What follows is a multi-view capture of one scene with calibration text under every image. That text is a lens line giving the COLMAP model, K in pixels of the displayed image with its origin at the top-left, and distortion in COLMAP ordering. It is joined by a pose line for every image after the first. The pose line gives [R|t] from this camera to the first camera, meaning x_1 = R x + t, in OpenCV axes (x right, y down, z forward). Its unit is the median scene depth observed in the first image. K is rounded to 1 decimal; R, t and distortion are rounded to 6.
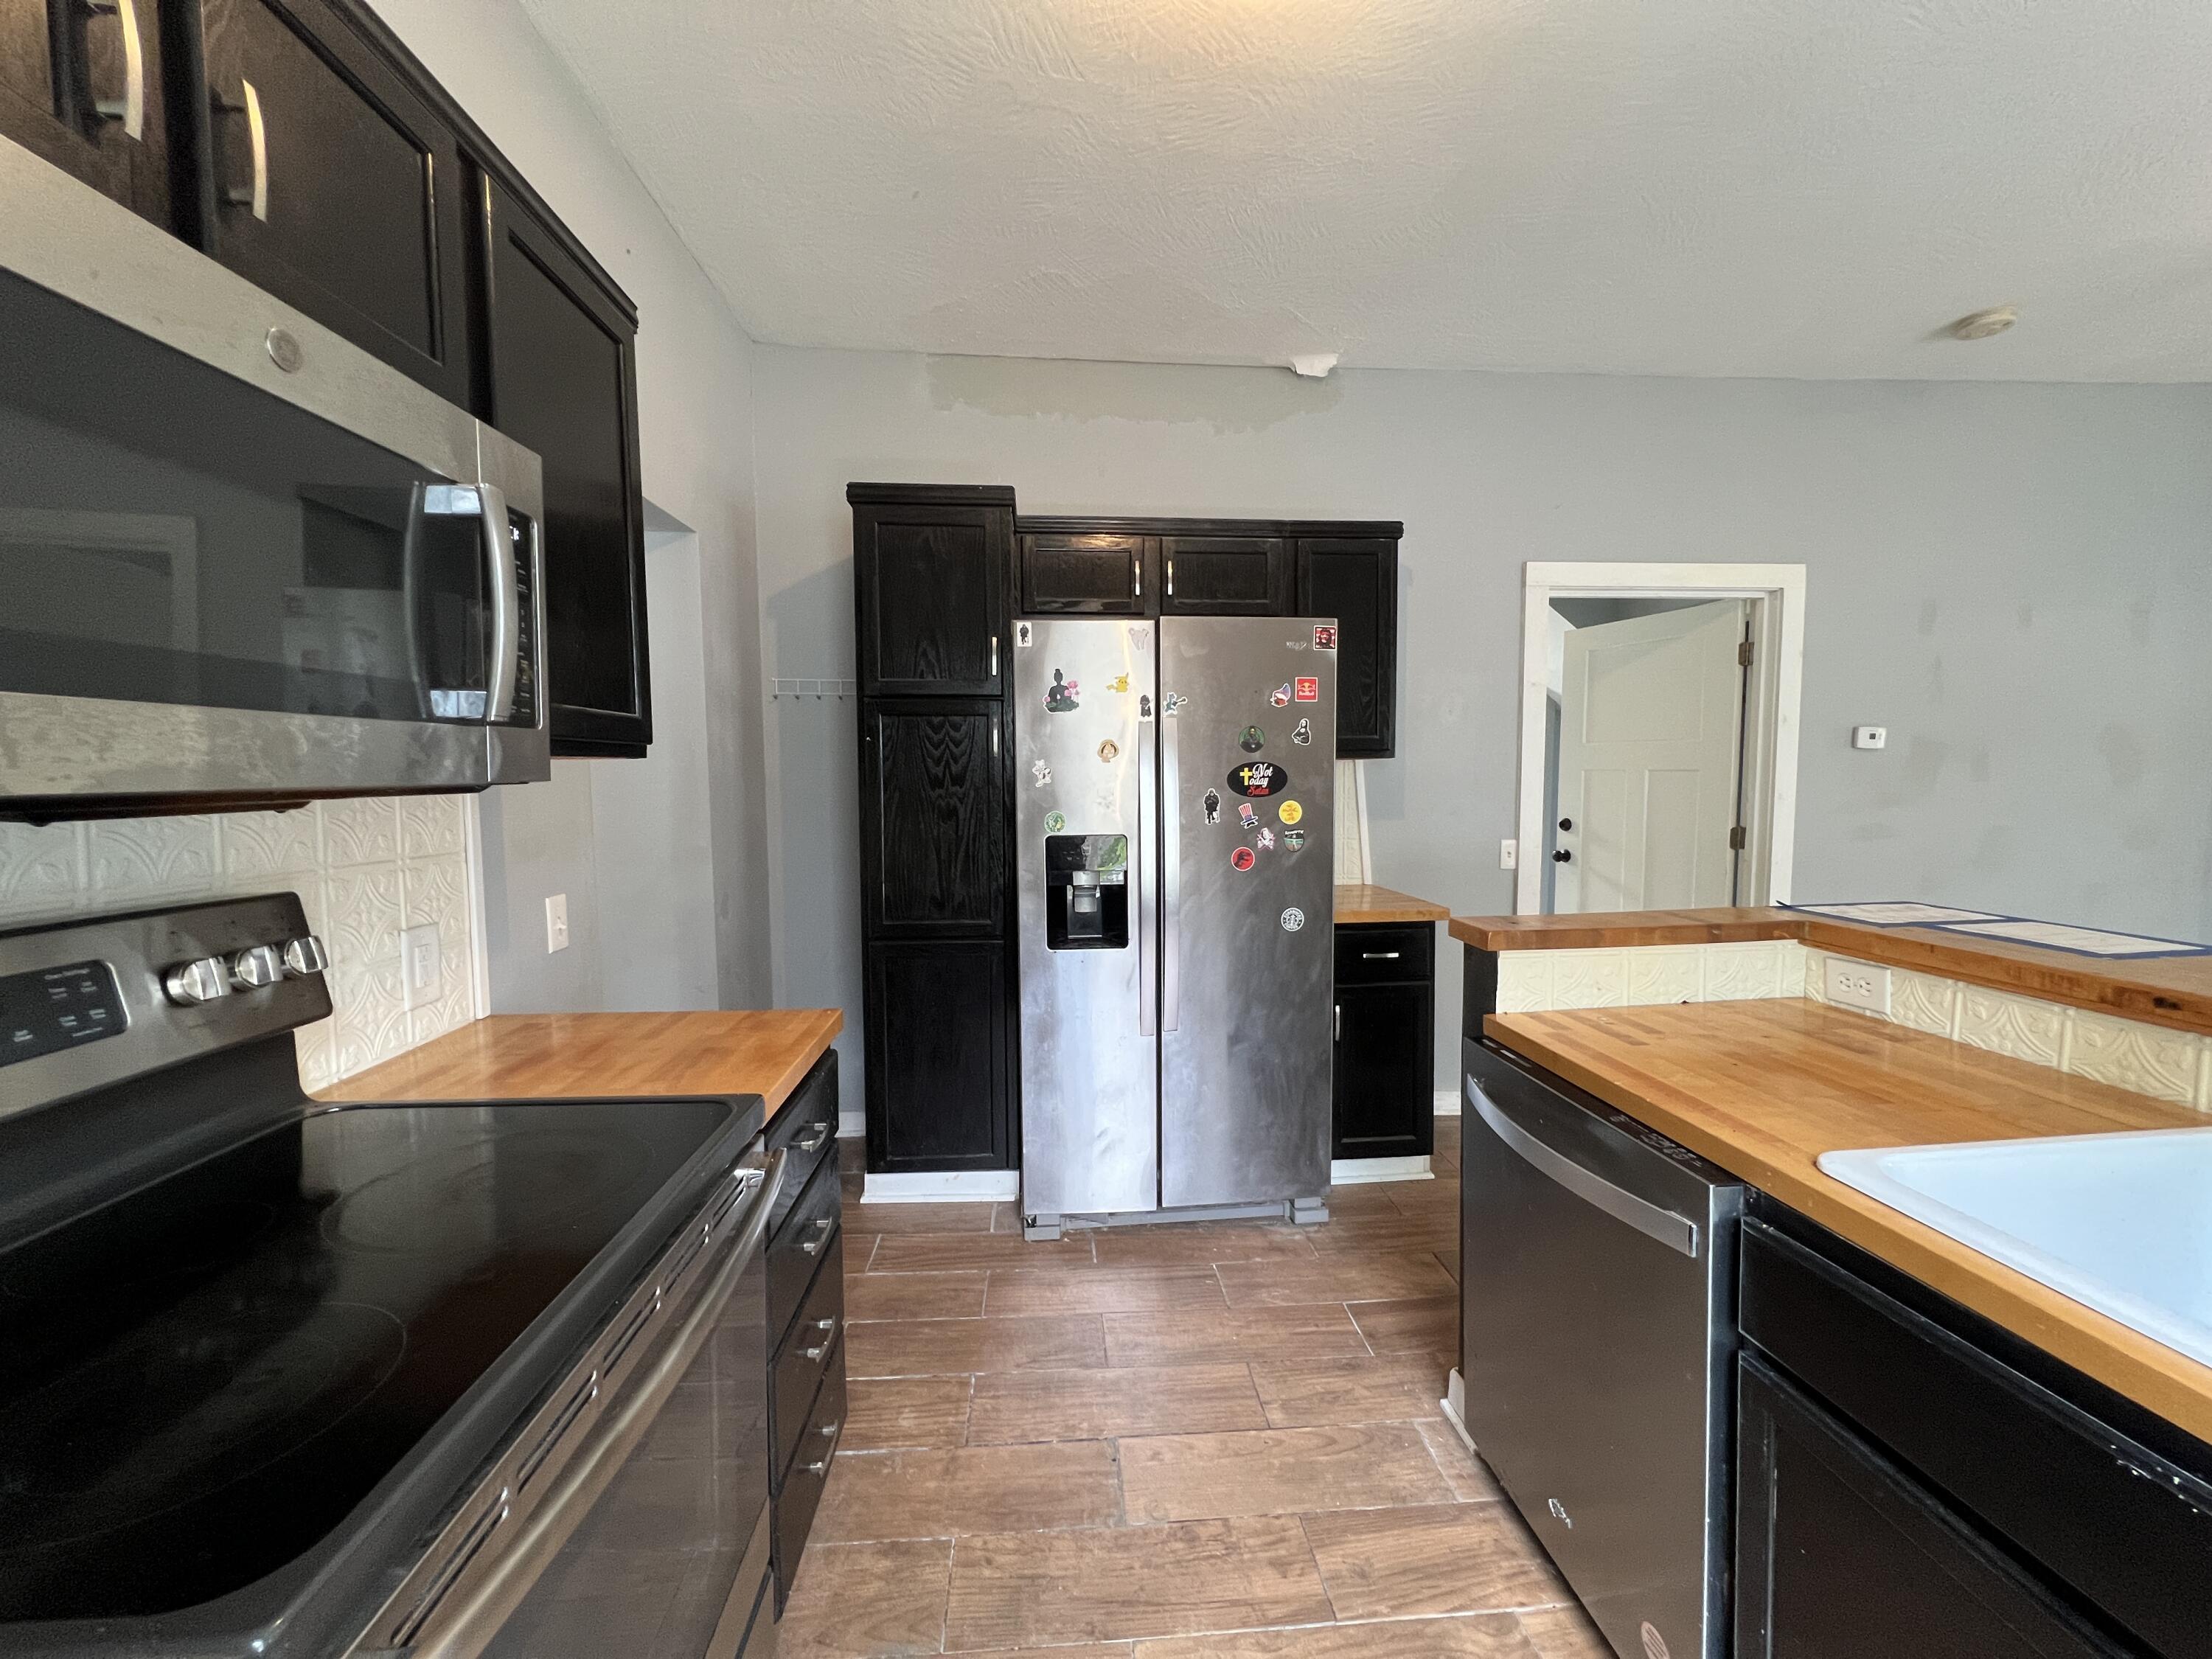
lens RADIAL K [[885.1, 0, 1104.1], [0, 885.1, 831.0], [0, 0, 1]] dist [0.000023, -0.000151]
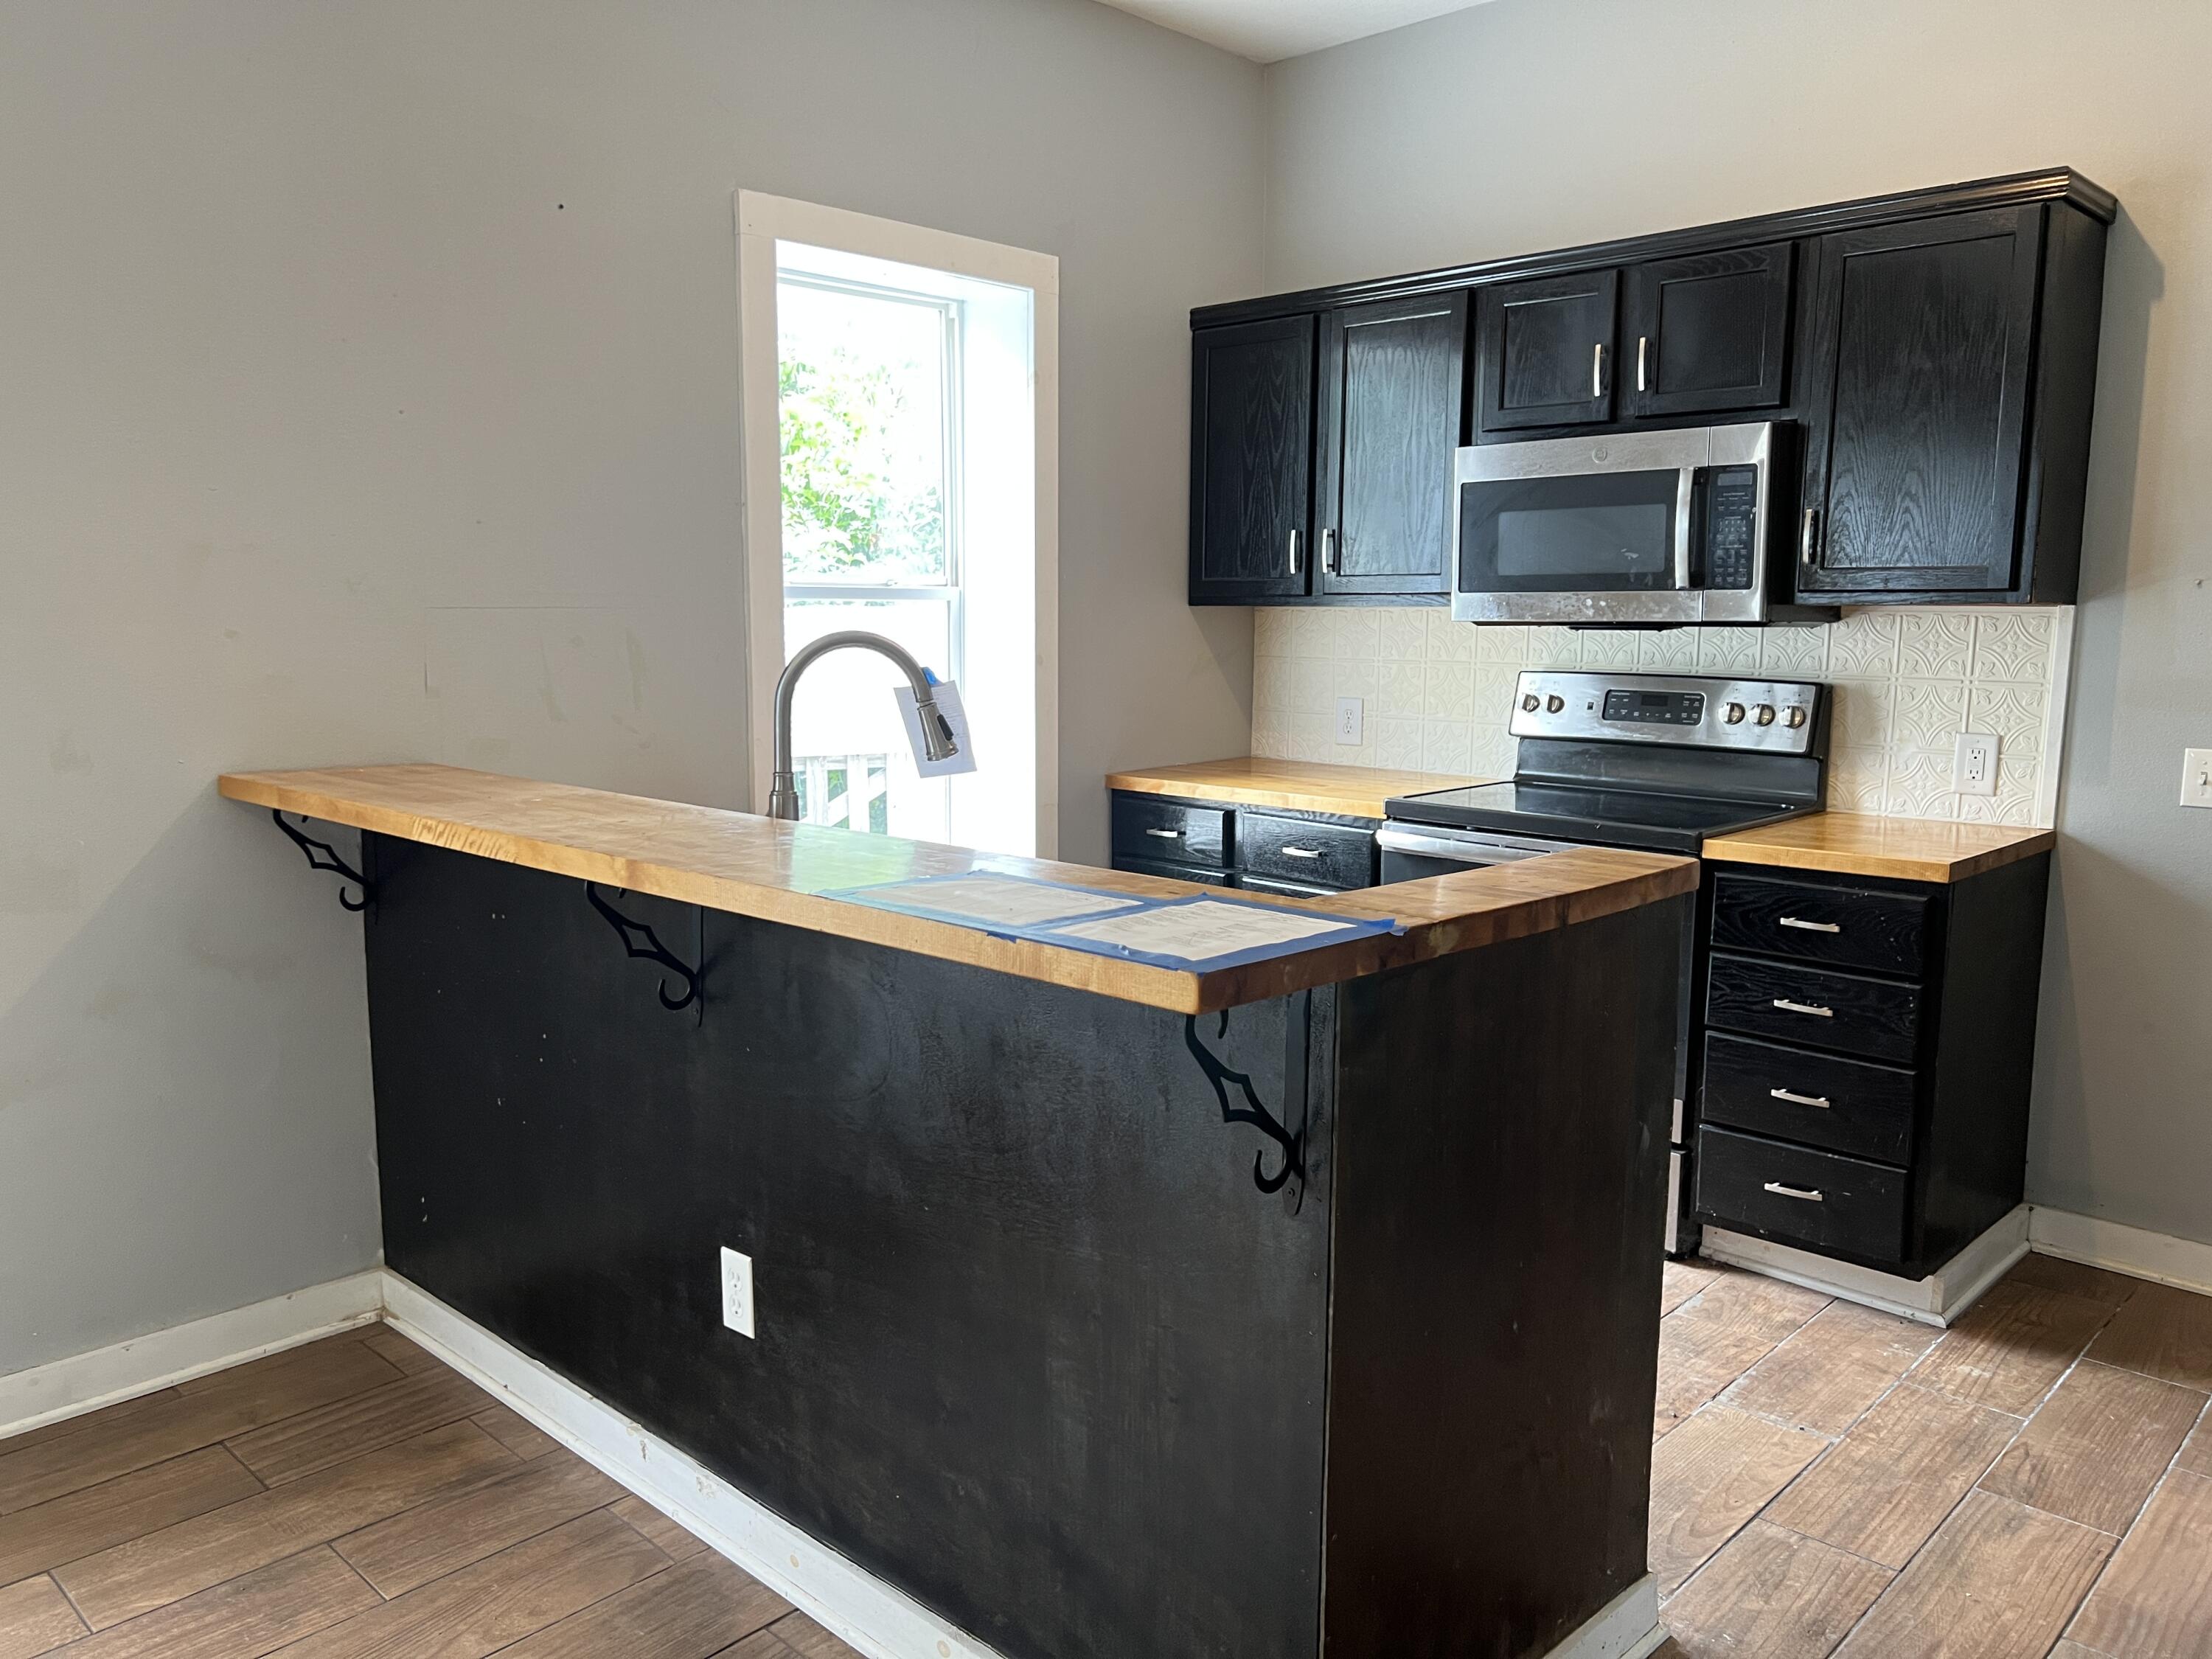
lens RADIAL K [[1649.6, 0, 1046.8], [0, 1649.6, 834.5], [0, 0, 1]] dist [0.005889, -0.037553]
pose [[-0.760214, 0.091997, -0.643126, 1.702354], [-0.044080, 0.980338, 0.192338, -0.142432], [0.648175, 0.174567, -0.741212, 1.774451]]
